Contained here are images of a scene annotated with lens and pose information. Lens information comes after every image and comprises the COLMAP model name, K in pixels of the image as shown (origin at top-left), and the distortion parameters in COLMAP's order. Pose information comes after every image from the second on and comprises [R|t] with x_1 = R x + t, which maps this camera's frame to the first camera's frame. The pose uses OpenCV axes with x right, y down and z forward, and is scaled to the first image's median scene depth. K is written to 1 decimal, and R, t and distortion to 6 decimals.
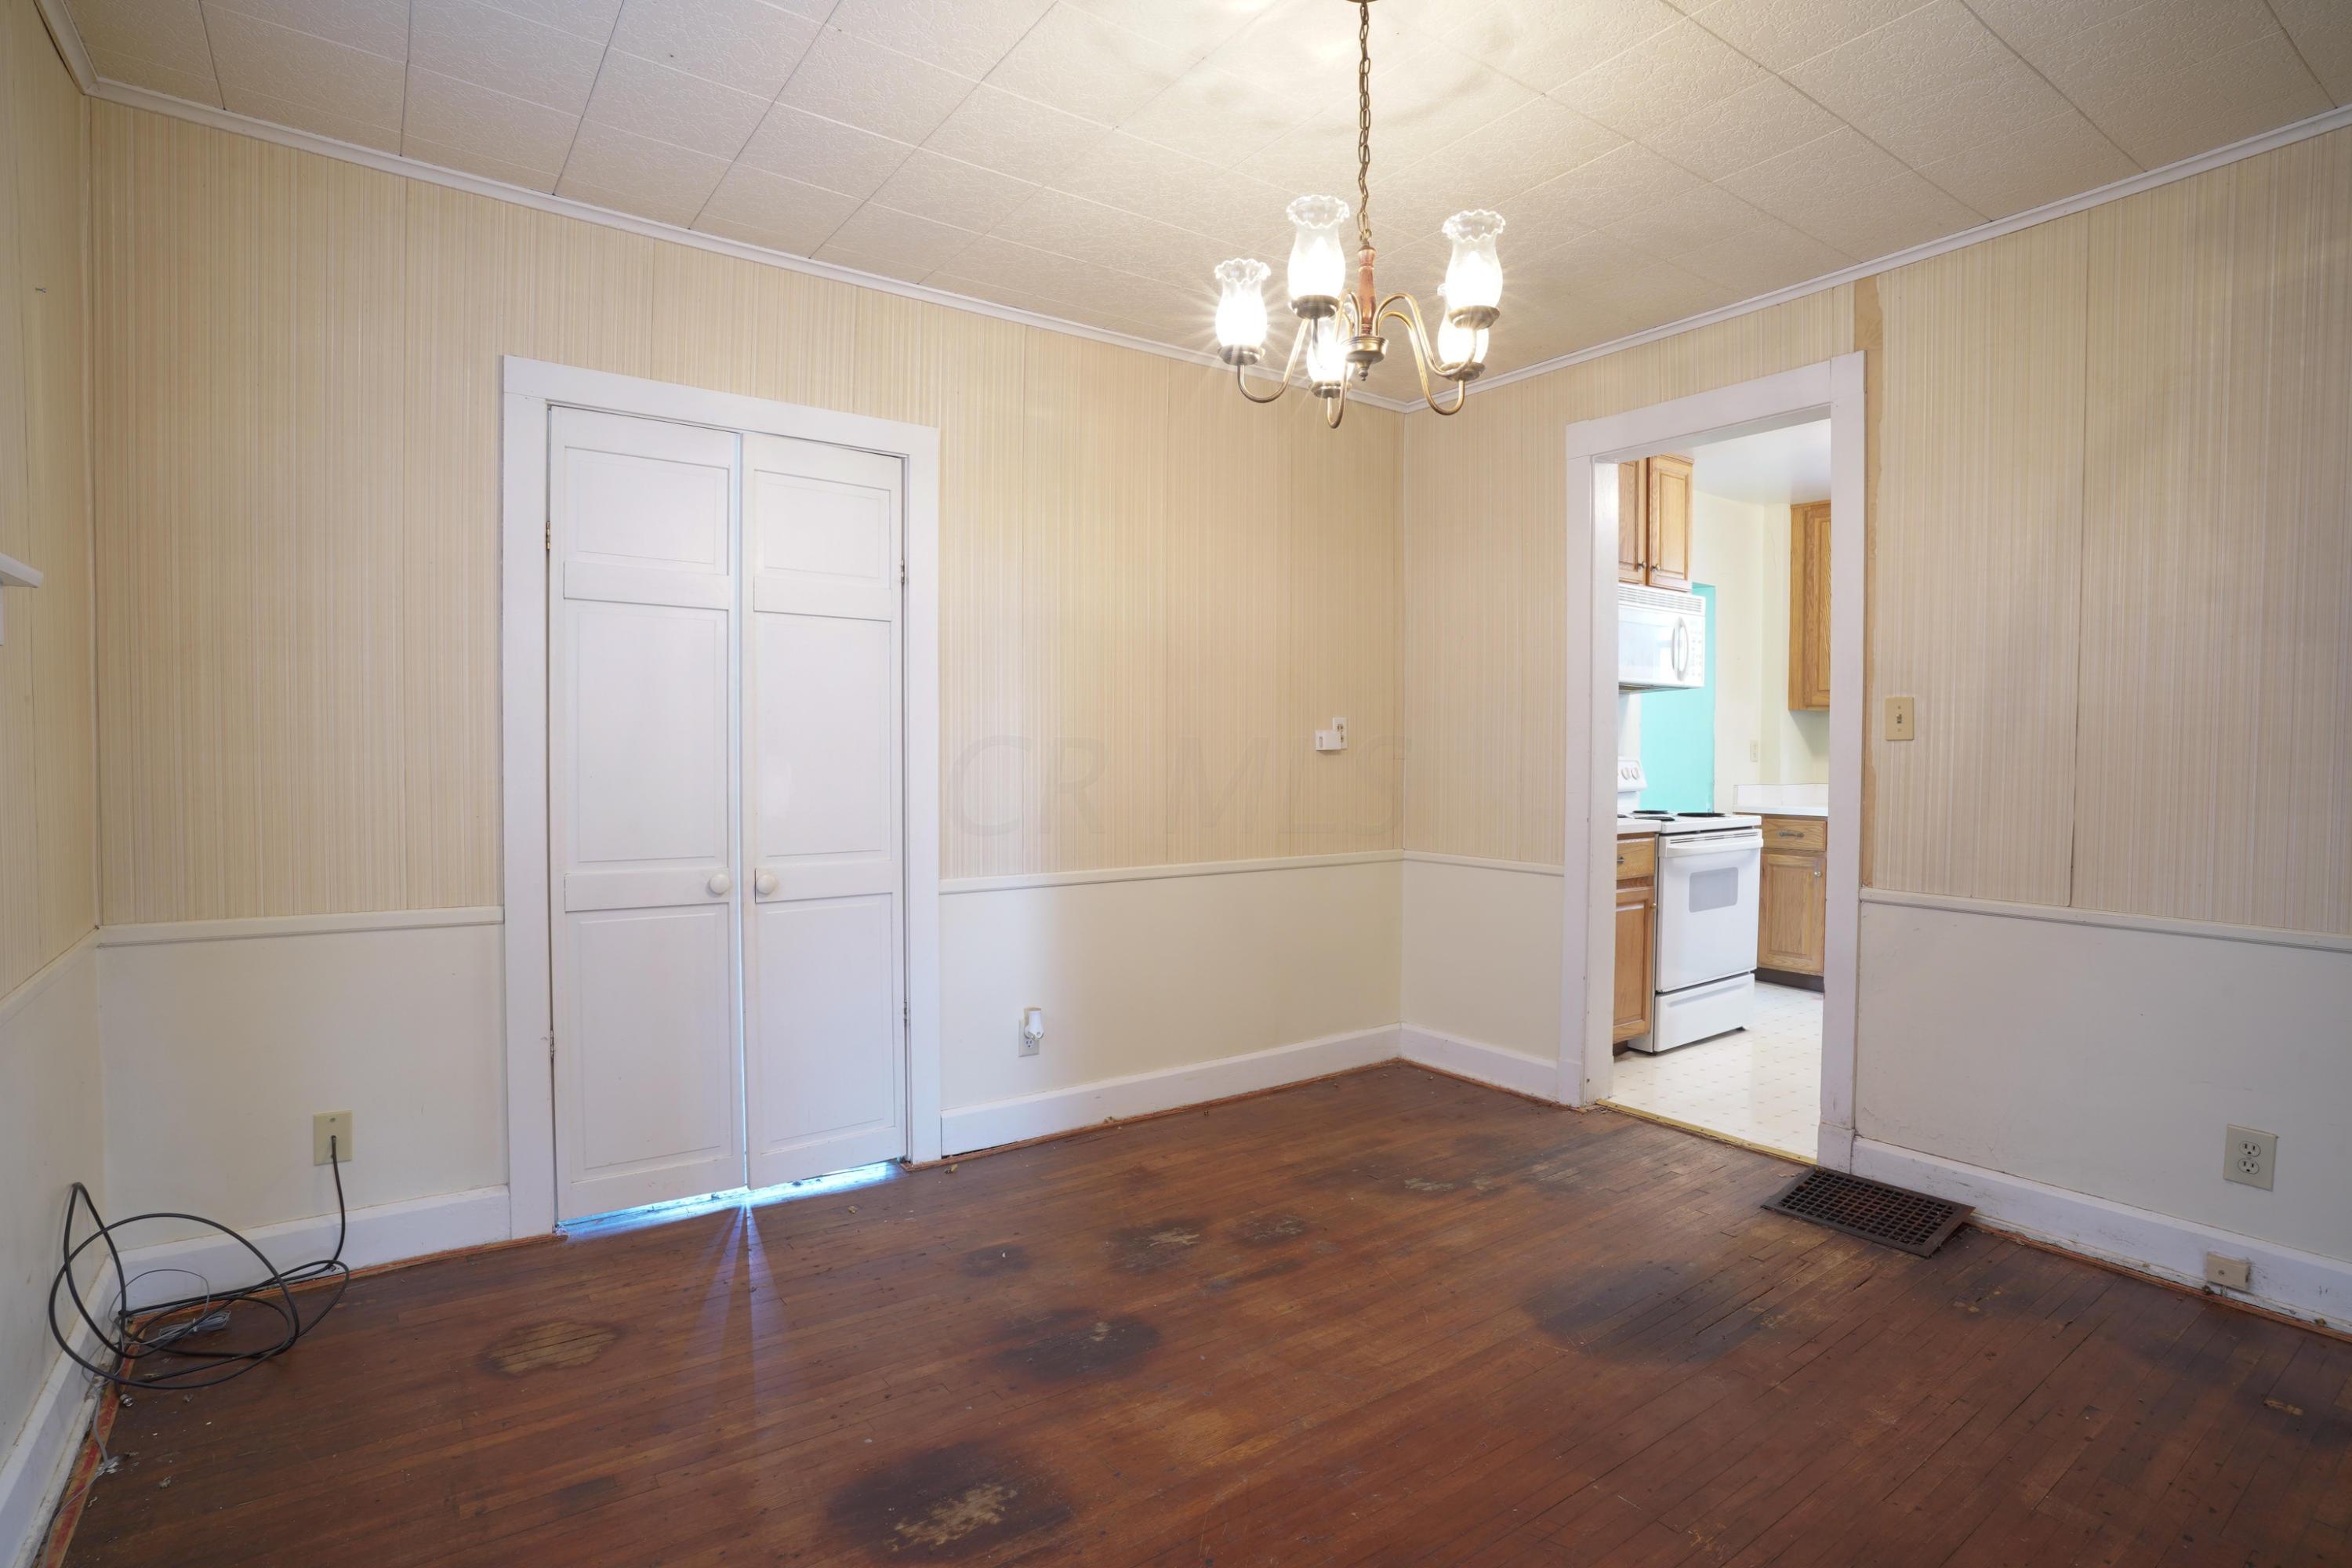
lens RADIAL K [[1168.9, 0, 1183.7], [0, 1168.9, 778.2], [0, 0, 1]] dist [-0.076955, 0.035305]
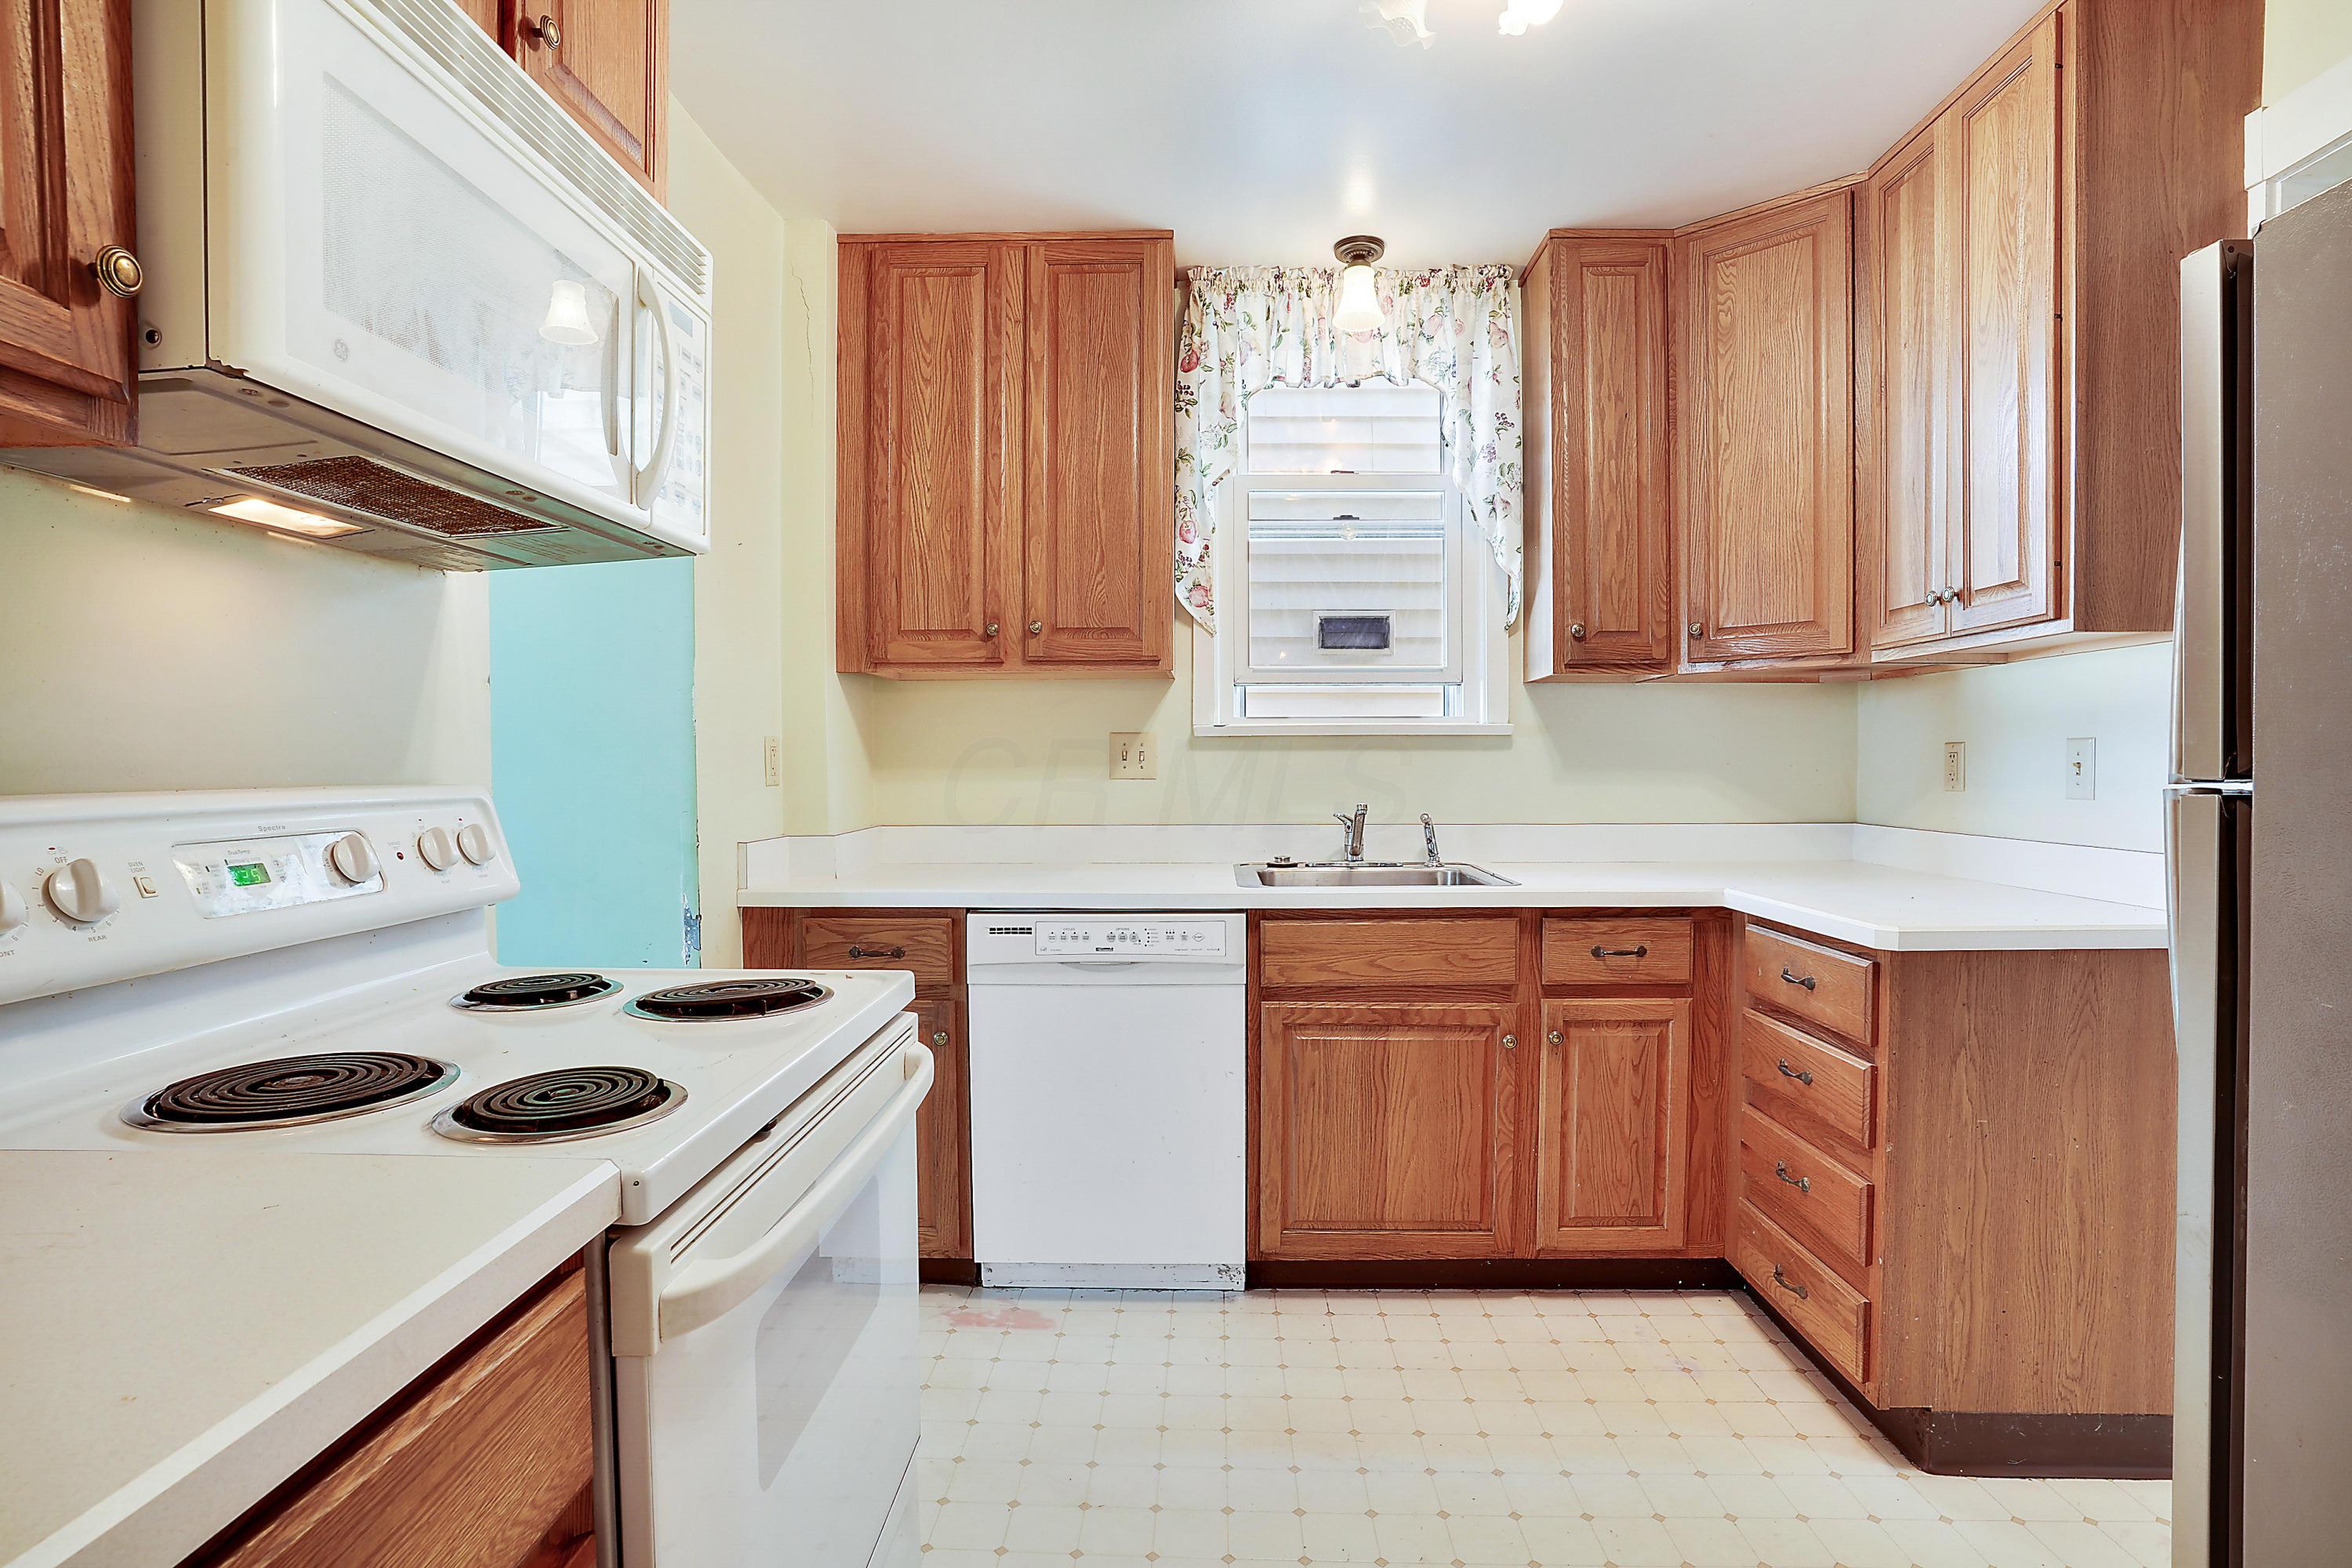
lens RADIAL K [[1168.9, 0, 1183.7], [0, 1168.9, 778.2], [0, 0, 1]] dist [-0.076955, 0.035305]
pose [[0.609350, -0.015398, 0.792752, 0.281066], [0.029019, 0.999575, -0.002890, -0.013871], [-0.792370, 0.024766, 0.609537, 0.704729]]
